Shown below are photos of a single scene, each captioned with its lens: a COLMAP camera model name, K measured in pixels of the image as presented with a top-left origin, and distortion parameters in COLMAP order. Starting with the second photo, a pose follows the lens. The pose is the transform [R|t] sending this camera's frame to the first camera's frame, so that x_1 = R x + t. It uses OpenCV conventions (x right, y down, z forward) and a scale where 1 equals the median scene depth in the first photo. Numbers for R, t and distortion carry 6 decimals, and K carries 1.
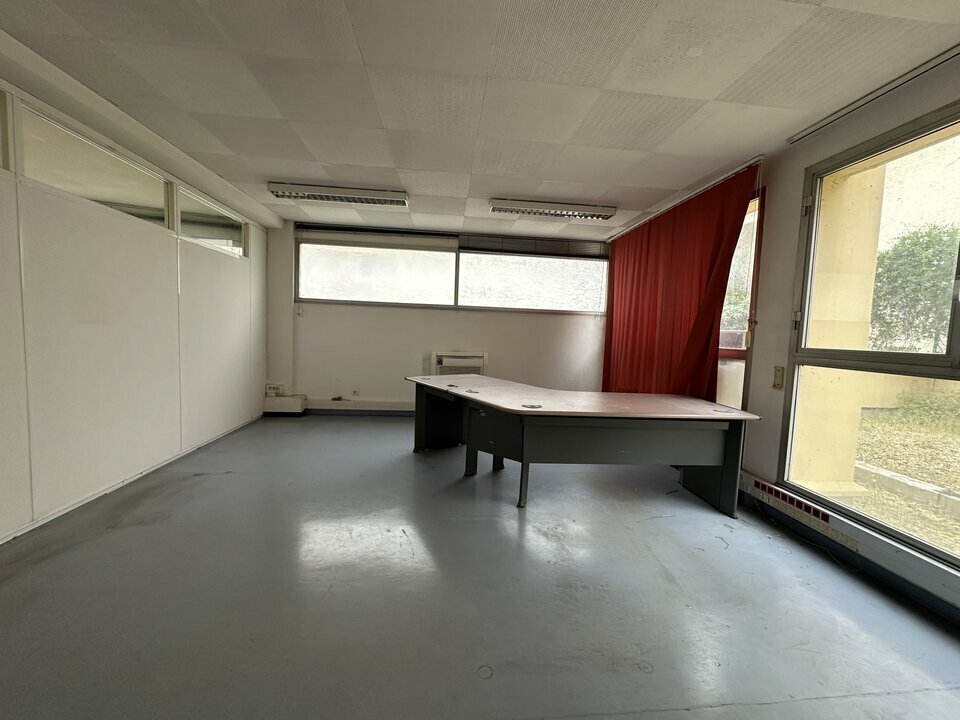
lens RADIAL K [[383.2, 0, 480.0], [0, 383.2, 360.0], [0, 0, 1]] dist [-0.003444, 0.000040]
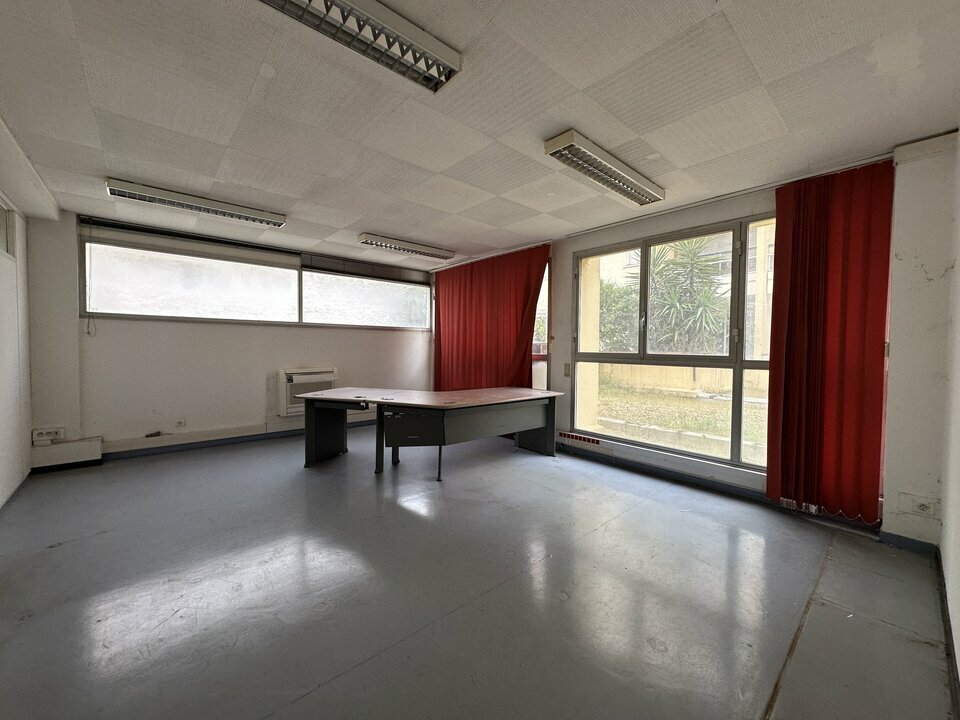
lens RADIAL K [[383.2, 0, 480.0], [0, 383.2, 360.0], [0, 0, 1]] dist [-0.003444, 0.000040]
pose [[0.806987, -0.051394, 0.588328, -0.360226], [0.066599, 0.997771, -0.004189, -0.011175], [-0.586802, 0.042563, 0.808611, -0.109797]]
